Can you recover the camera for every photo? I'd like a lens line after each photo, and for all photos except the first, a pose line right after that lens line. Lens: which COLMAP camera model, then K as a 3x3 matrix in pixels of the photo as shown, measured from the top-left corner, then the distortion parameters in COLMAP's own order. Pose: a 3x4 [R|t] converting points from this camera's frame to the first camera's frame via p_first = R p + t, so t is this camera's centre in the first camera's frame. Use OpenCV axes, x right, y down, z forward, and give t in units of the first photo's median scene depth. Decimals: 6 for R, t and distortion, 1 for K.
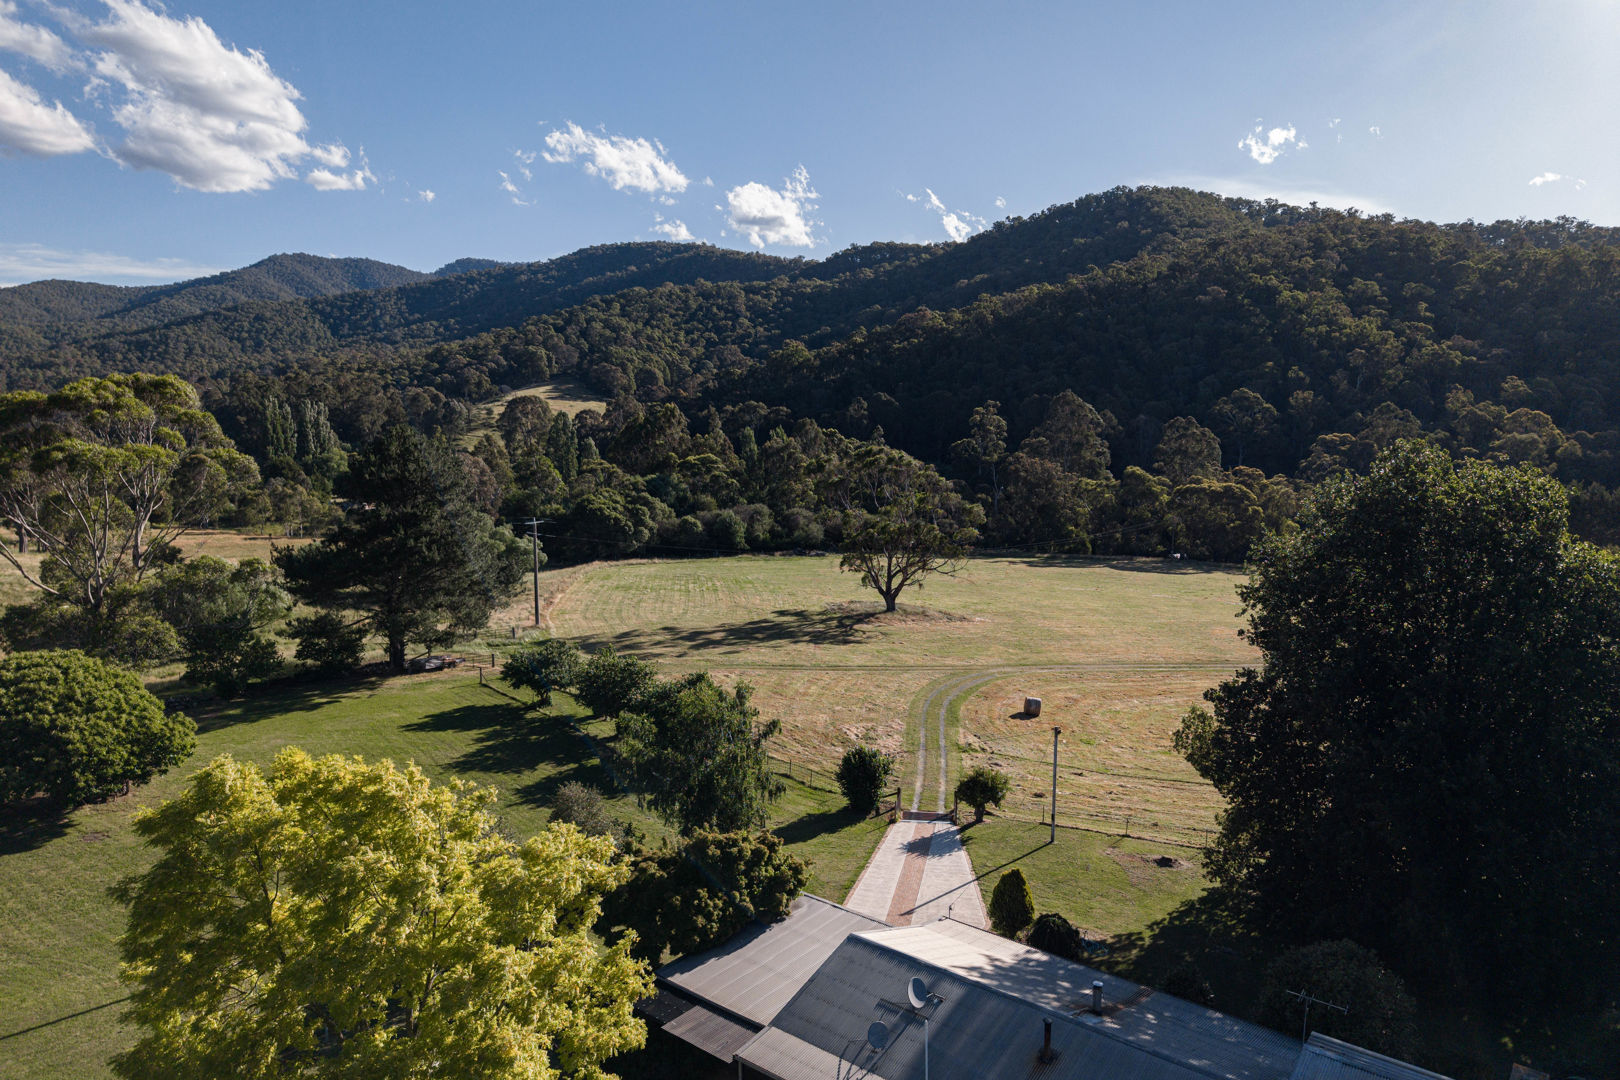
lens RADIAL K [[1113.1, 0, 827.1], [0, 1113.1, 579.6], [0, 0, 1]] dist [0.052949, -0.079135]
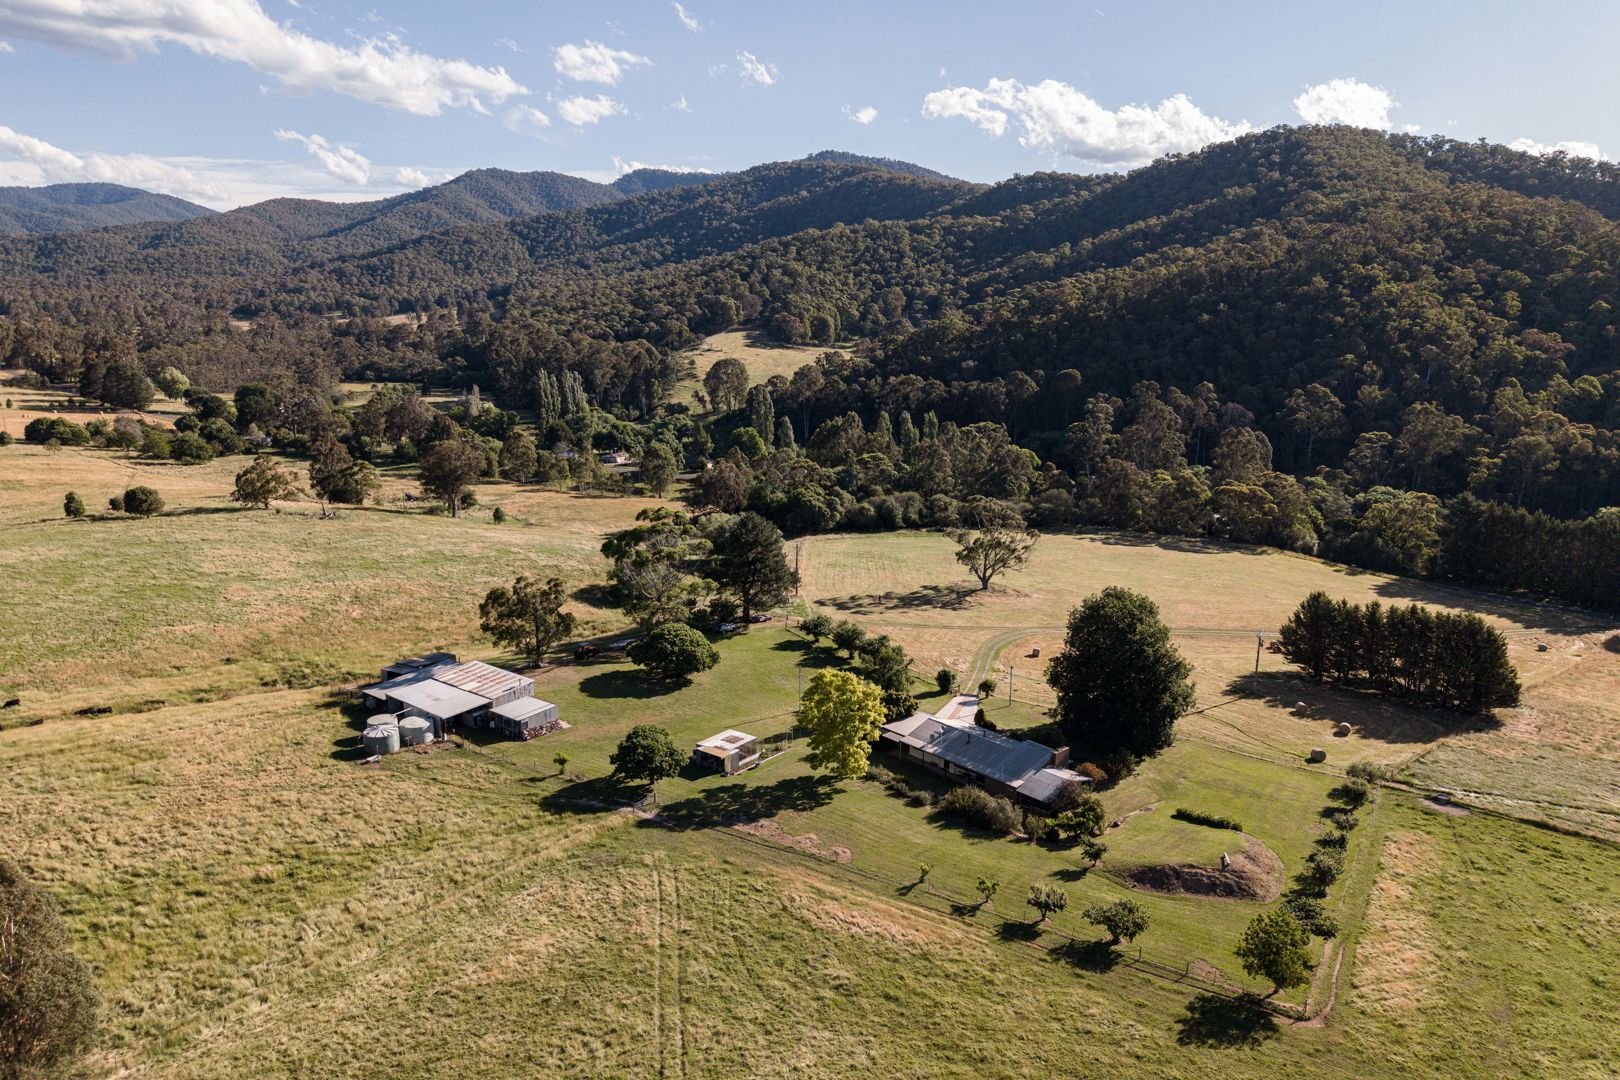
lens RADIAL K [[1161.6, 0, 836.5], [0, 1161.6, 545.2], [0, 0, 1]] dist [0.021686, -0.005389]
pose [[0.991405, 0.038662, -0.124983, 0.010692], [-0.031121, 0.997607, 0.061732, -0.030473], [0.127070, -0.057311, 0.990237, -0.175071]]
